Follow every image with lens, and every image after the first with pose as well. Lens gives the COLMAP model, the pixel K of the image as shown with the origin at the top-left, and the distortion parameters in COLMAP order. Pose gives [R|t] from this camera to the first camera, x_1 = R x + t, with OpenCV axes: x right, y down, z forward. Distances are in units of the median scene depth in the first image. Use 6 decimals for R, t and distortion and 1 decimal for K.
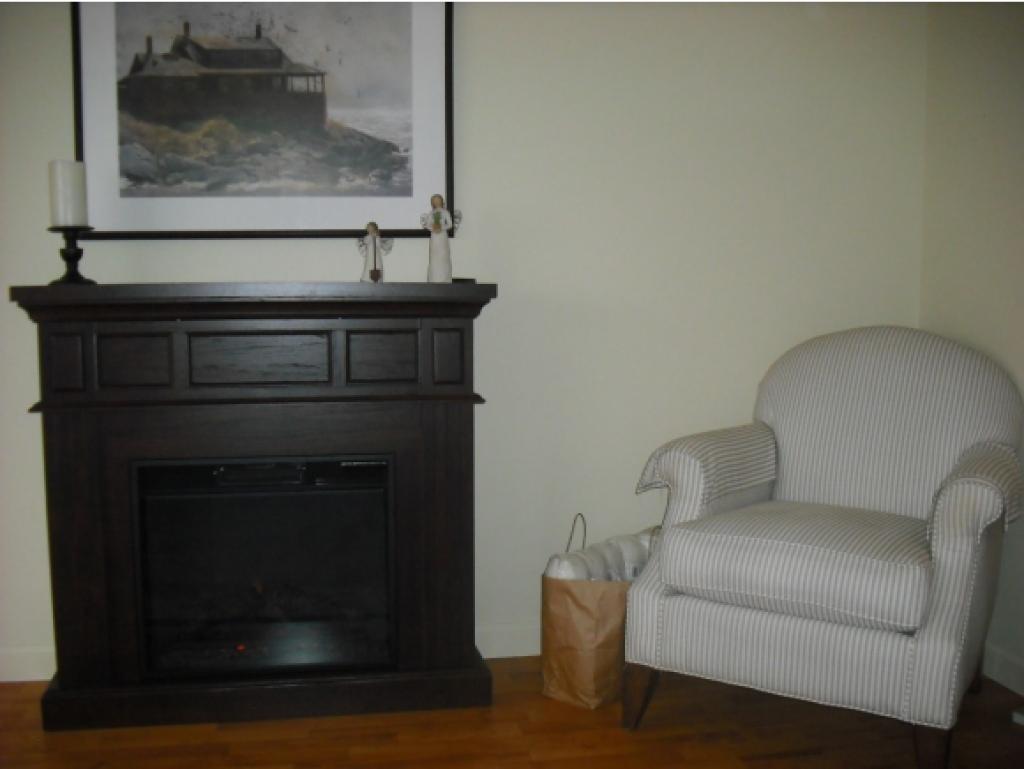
lens RADIAL K [[1088.7, 0, 505.8], [0, 1088.7, 384.2], [0, 0, 1]] dist [-0.141543, 0.000000]
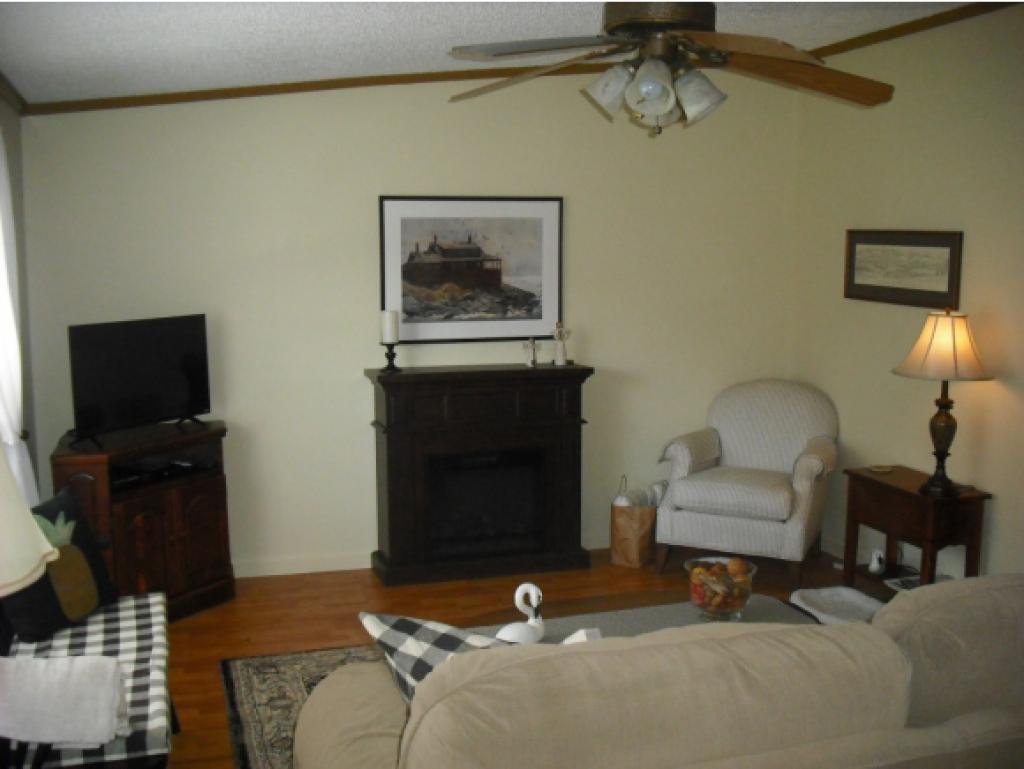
lens RADIAL K [[1088.7, 0, 515.2], [0, 1088.7, 378.4], [0, 0, 1]] dist [-0.141543, 0.000000]
pose [[0.993803, -0.015278, 0.110098, -0.378338], [0.013523, 0.999770, 0.016668, -0.103219], [-0.110327, -0.015076, 0.993781, -1.051504]]
